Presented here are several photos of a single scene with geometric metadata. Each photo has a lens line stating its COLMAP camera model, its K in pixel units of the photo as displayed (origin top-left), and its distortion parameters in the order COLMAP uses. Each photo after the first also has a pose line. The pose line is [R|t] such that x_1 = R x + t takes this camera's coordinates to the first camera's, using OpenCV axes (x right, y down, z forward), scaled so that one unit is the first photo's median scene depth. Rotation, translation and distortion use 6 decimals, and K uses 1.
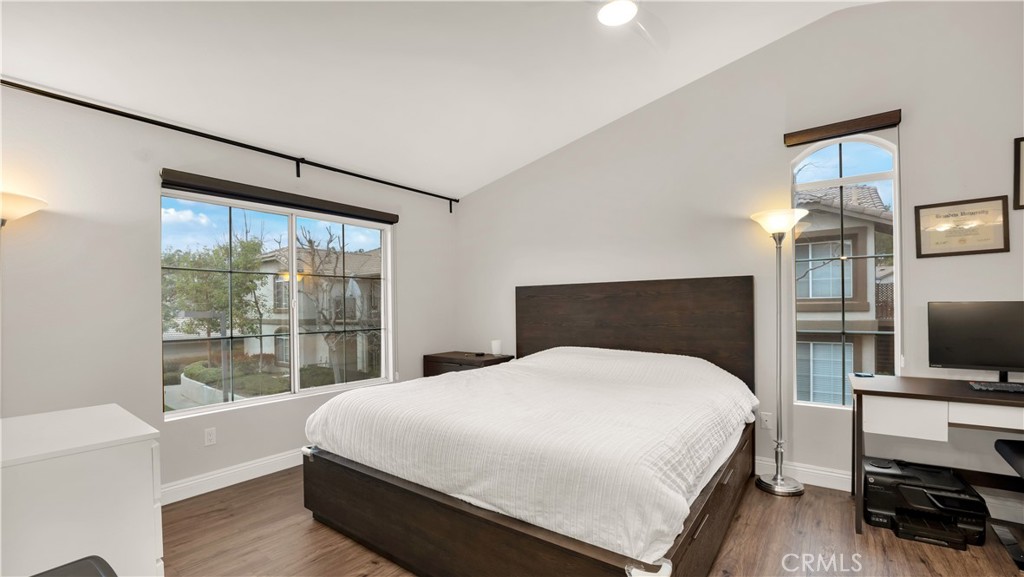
lens RADIAL K [[428.0, 0, 515.2], [0, 428.0, 308.6], [0, 0, 1]] dist [-0.022795, 0.000124]
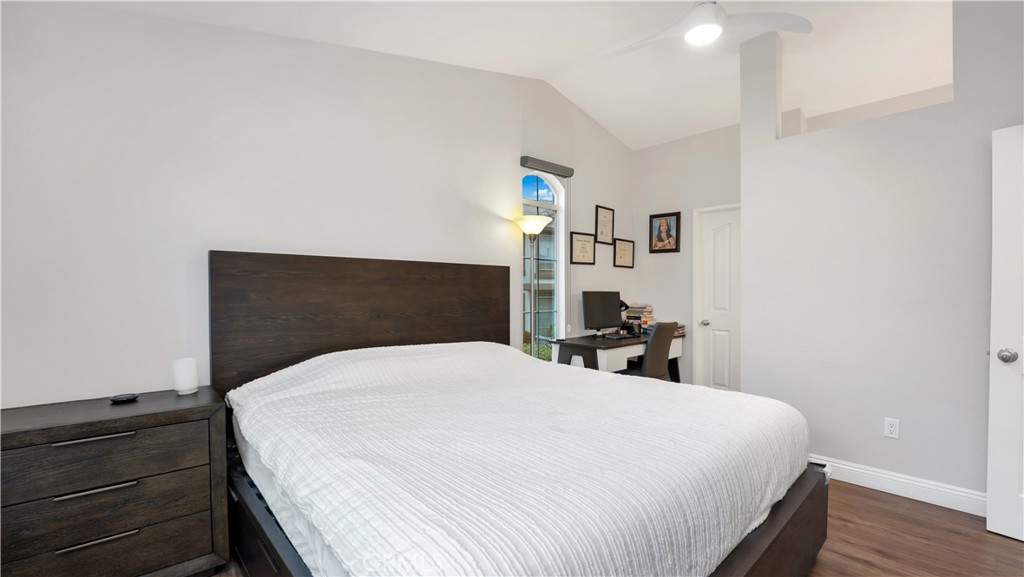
lens RADIAL K [[428.0, 0, 515.2], [0, 428.0, 308.6], [0, 0, 1]] dist [-0.022795, 0.000124]
pose [[0.177712, -0.030193, 0.983619, -0.490193], [-0.004973, 0.999489, 0.031578, 0.001071], [-0.984070, -0.010503, 0.177471, 0.631086]]
